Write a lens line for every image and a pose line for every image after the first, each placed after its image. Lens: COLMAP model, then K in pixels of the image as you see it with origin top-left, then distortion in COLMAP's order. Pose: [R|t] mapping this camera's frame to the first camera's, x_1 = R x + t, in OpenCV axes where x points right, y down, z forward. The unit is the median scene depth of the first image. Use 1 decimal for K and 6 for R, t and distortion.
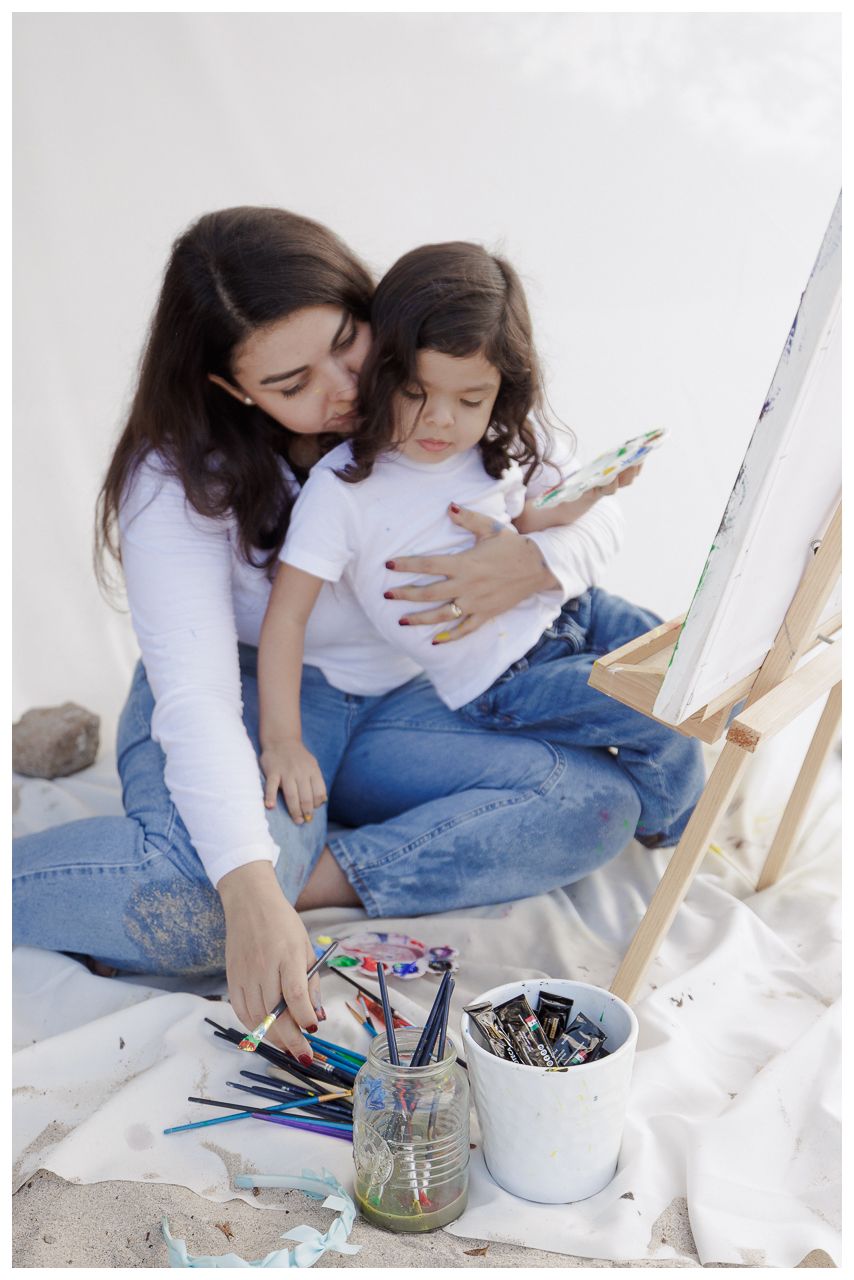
lens RADIAL K [[1123.5, 0, 427.0], [0, 1123.5, 640.0], [0, 0, 1]] dist [-0.135007, -0.011337]
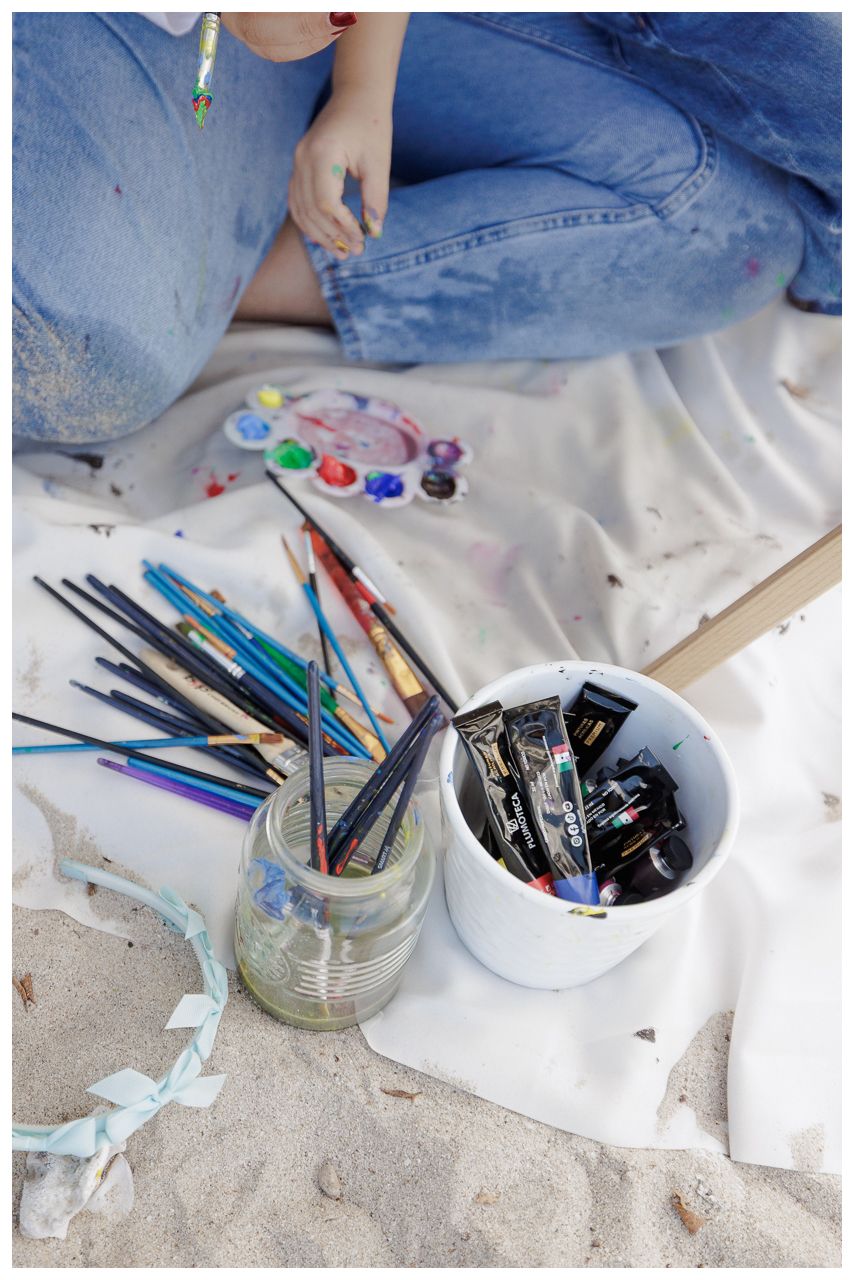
lens RADIAL K [[1200.0, 0, 427.0], [0, 1200.0, 640.0], [0, 0, 1]] dist [-0.003851, -0.014162]
pose [[0.984814, 0.167201, 0.046750, -0.011256], [-0.160330, 0.772562, 0.614363, -0.057658], [0.066605, -0.612529, 0.787637, 0.359376]]
